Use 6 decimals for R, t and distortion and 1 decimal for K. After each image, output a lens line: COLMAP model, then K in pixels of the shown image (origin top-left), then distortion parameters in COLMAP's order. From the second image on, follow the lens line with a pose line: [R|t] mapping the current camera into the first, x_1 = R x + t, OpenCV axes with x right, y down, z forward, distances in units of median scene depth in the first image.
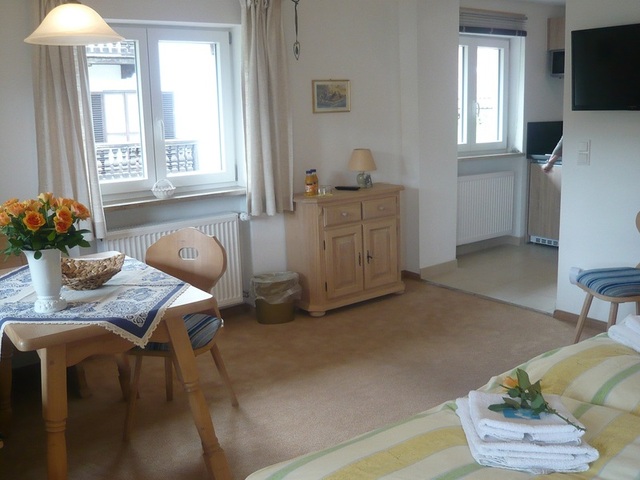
lens RADIAL K [[643.0, 0, 320.0], [0, 643.0, 240.0], [0, 0, 1]] dist [-0.145124, 0.109721]
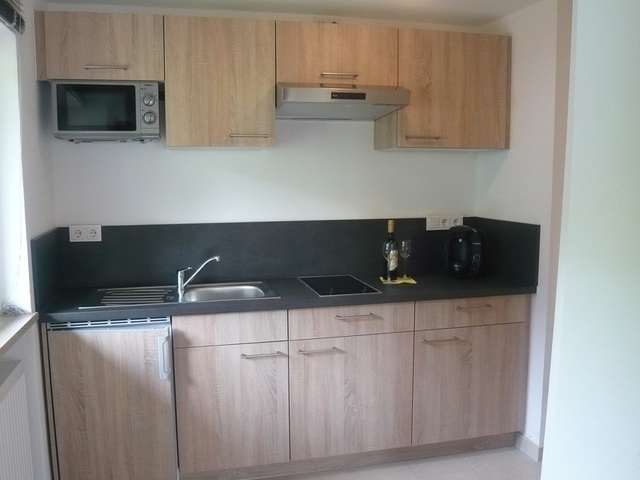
lens RADIAL K [[571.1, 0, 319.5], [0, 571.1, 248.3], [0, 0, 1]] dist [-0.084148, 0.002598]
pose [[0.390594, -0.088015, 0.916346, 0.080966], [0.178699, 0.983733, 0.018317, -0.203188], [-0.903052, 0.156595, 0.399968, 0.897168]]
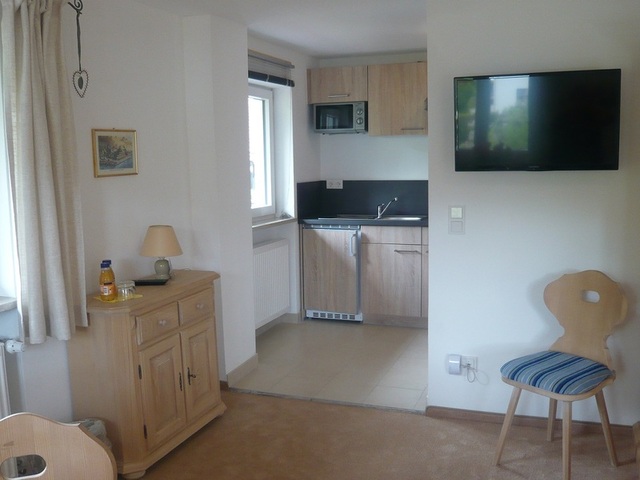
lens RADIAL K [[643.0, 0, 320.0], [0, 643.0, 240.0], [0, 0, 1]] dist [-0.145124, 0.109721]
pose [[0.840638, -0.054307, 0.538868, -0.175001], [0.102315, 0.992969, -0.059541, -0.067126], [-0.531845, 0.105186, 0.840283, 0.313995]]
